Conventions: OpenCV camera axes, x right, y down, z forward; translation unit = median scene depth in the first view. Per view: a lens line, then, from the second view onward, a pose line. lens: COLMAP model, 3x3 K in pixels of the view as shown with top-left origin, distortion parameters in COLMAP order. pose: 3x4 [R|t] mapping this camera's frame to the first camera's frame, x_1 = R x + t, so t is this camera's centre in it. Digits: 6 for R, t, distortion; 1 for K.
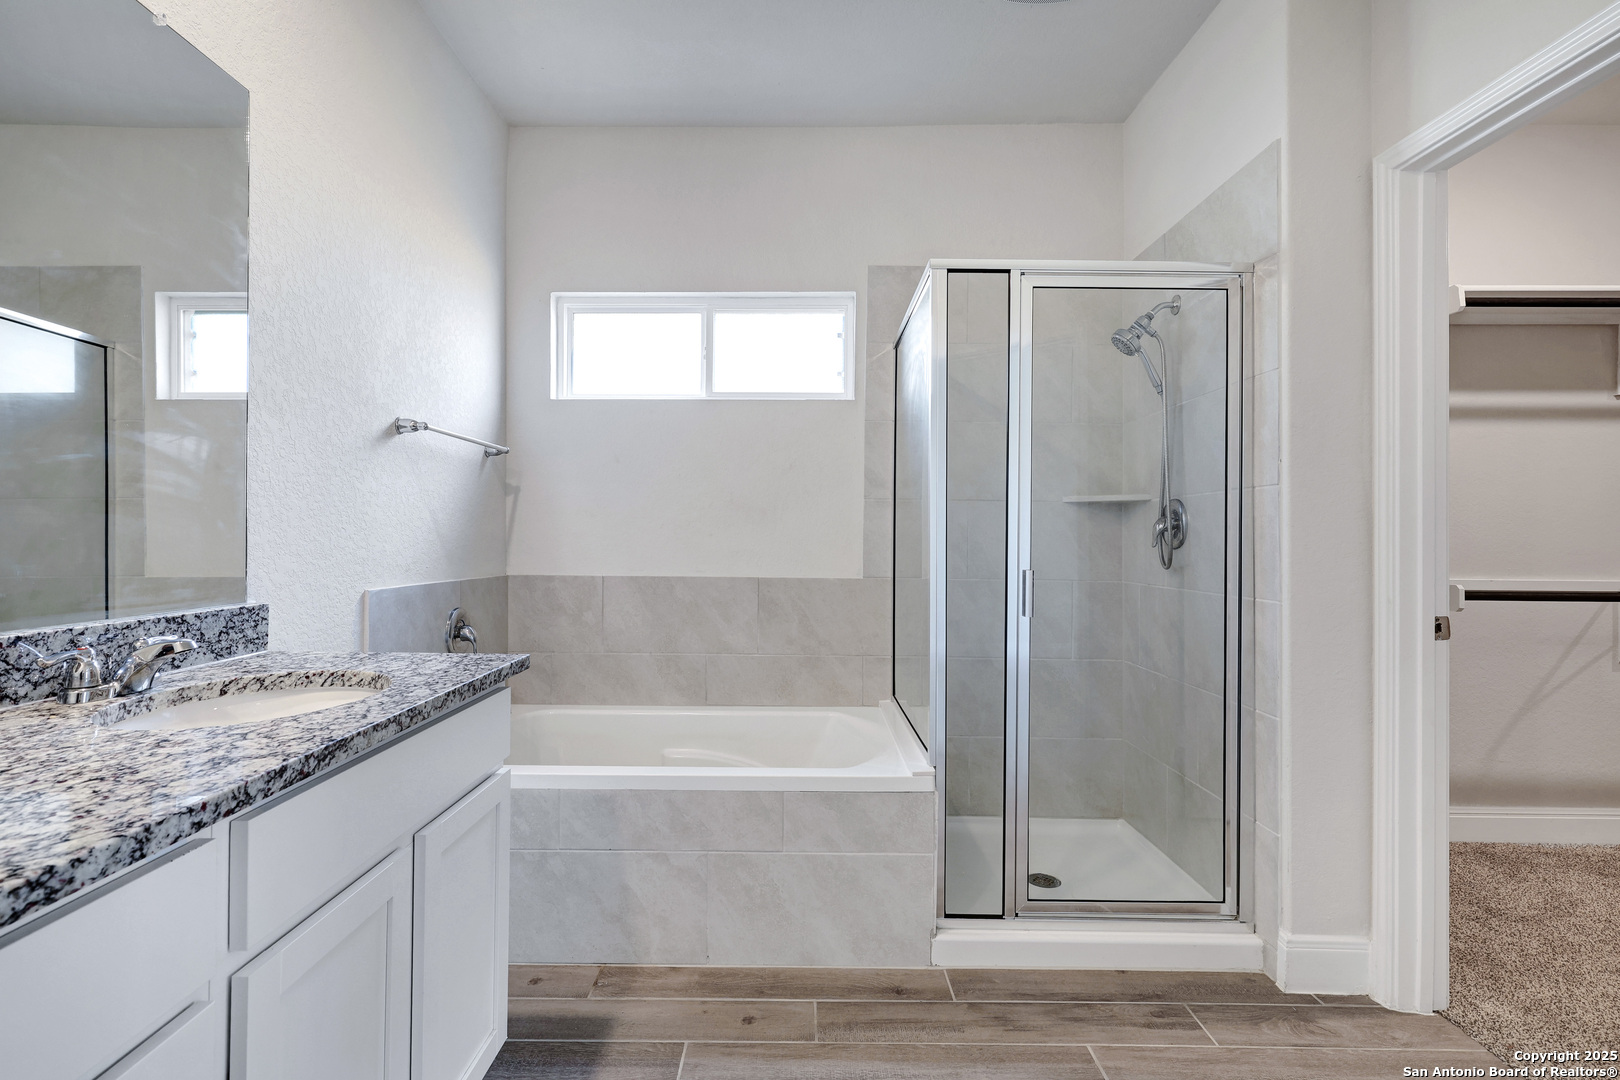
lens RADIAL K [[747.9, 0, 815.4], [0, 747.9, 537.4], [0, 0, 1]] dist [0.001611, 0.000265]
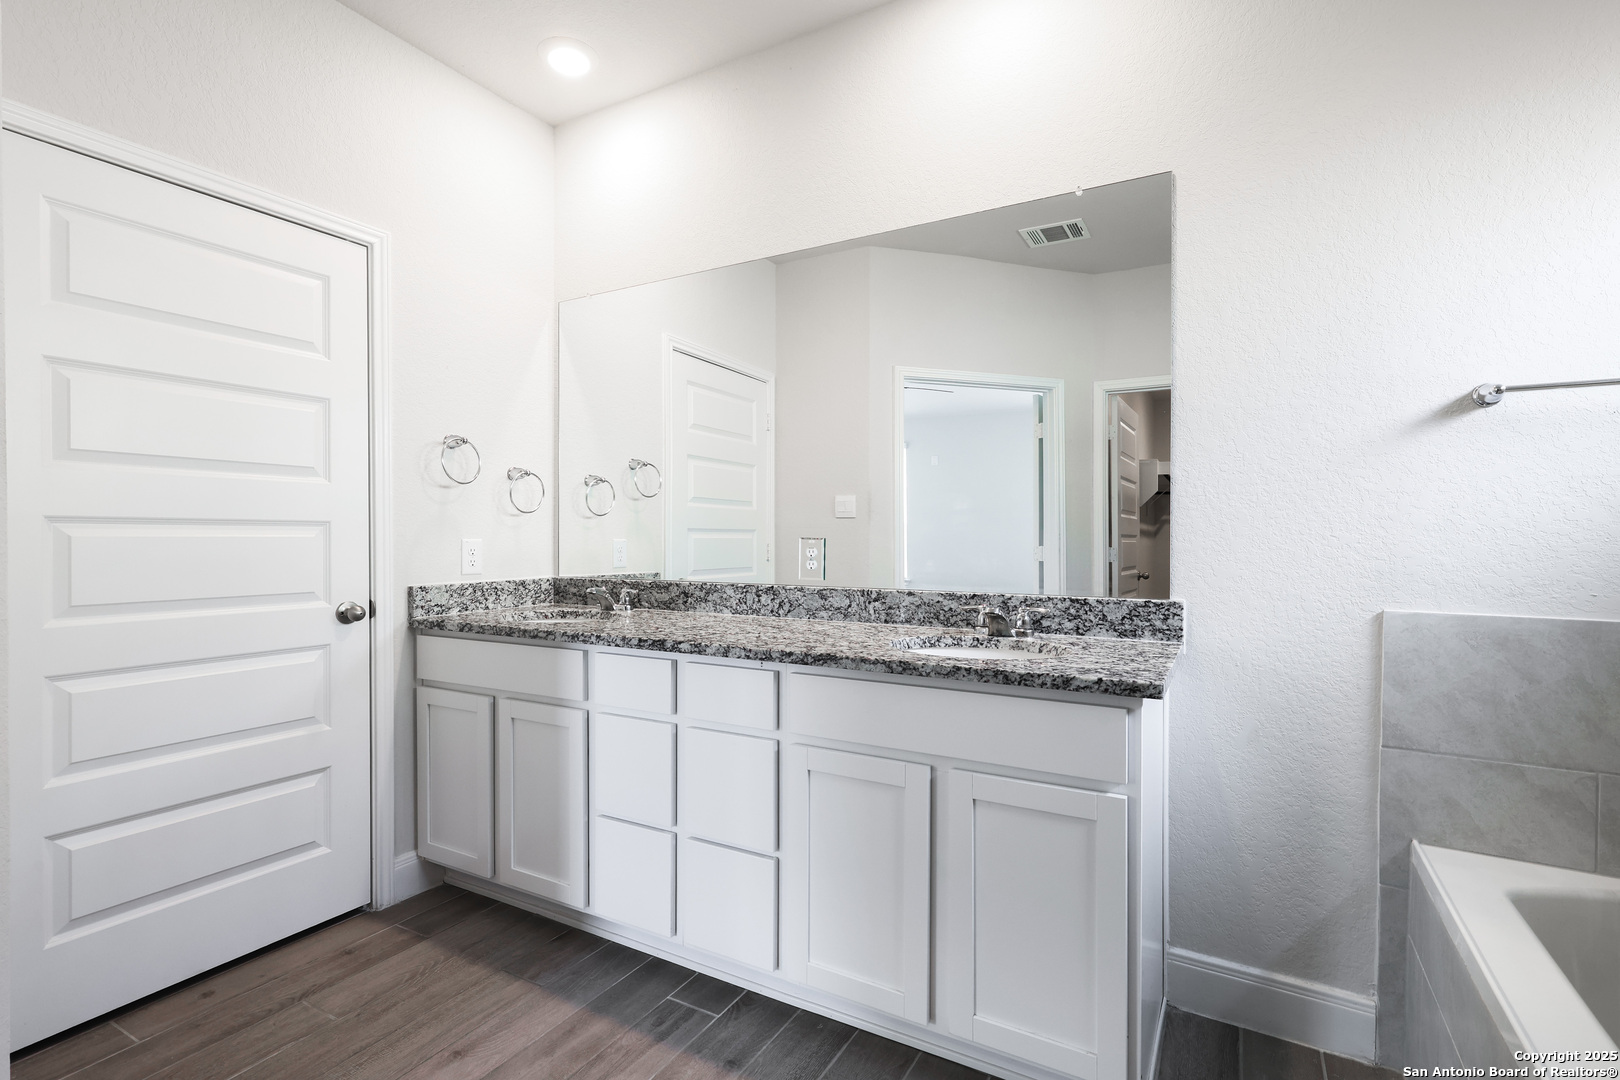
lens RADIAL K [[747.9, 0, 815.4], [0, 747.9, 537.4], [0, 0, 1]] dist [0.001611, 0.000265]
pose [[-0.491086, -0.005776, -0.871092, 0.602783], [-0.008111, 0.999965, -0.002058, -0.004966], [0.871073, 0.006055, -0.491116, 1.175491]]
